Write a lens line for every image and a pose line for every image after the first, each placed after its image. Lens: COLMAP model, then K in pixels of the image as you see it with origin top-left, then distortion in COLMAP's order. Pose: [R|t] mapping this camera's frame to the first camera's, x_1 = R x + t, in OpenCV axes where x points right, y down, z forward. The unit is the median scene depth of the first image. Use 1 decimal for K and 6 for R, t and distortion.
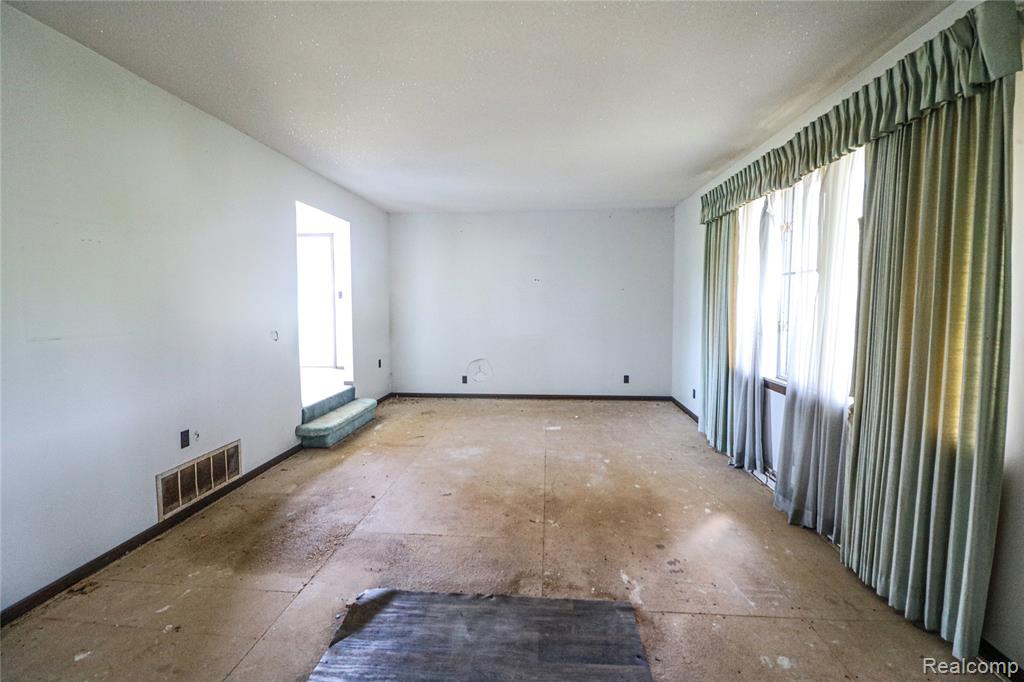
lens RADIAL K [[479.1, 0, 514.1], [0, 479.1, 339.4], [0, 0, 1]] dist [0.004880, -0.007832]
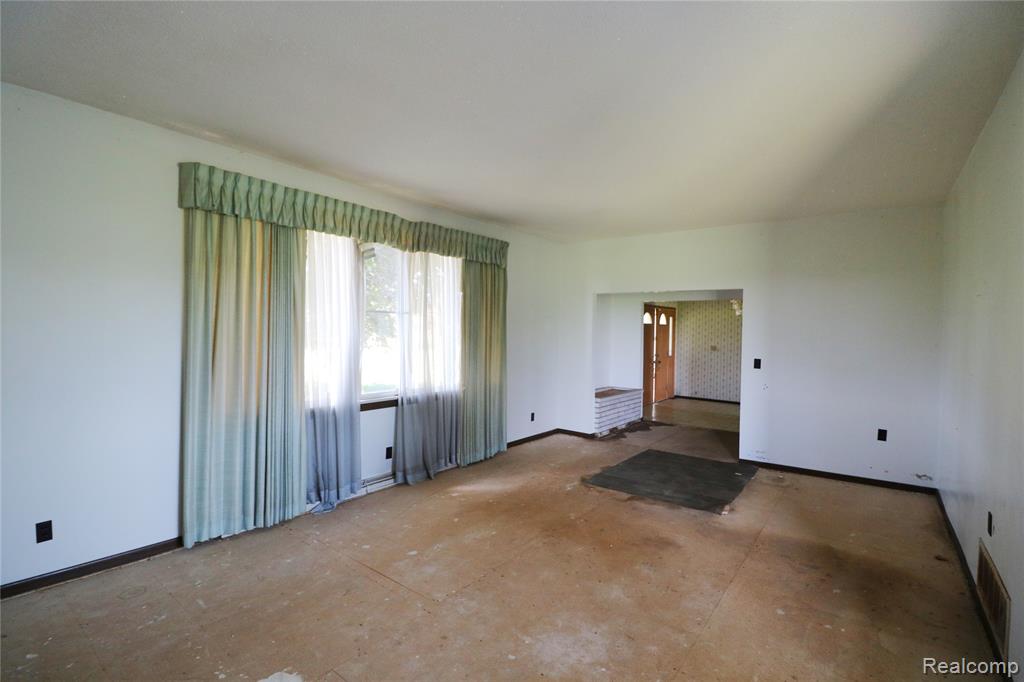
lens RADIAL K [[479.1, 0, 511.8], [0, 479.1, 336.5], [0, 0, 1]] dist [0.004880, -0.007832]
pose [[-0.838912, -0.024249, 0.543726, -0.400300], [0.025064, 0.996226, 0.083100, -0.165762], [-0.543689, 0.083342, -0.835138, 1.849760]]
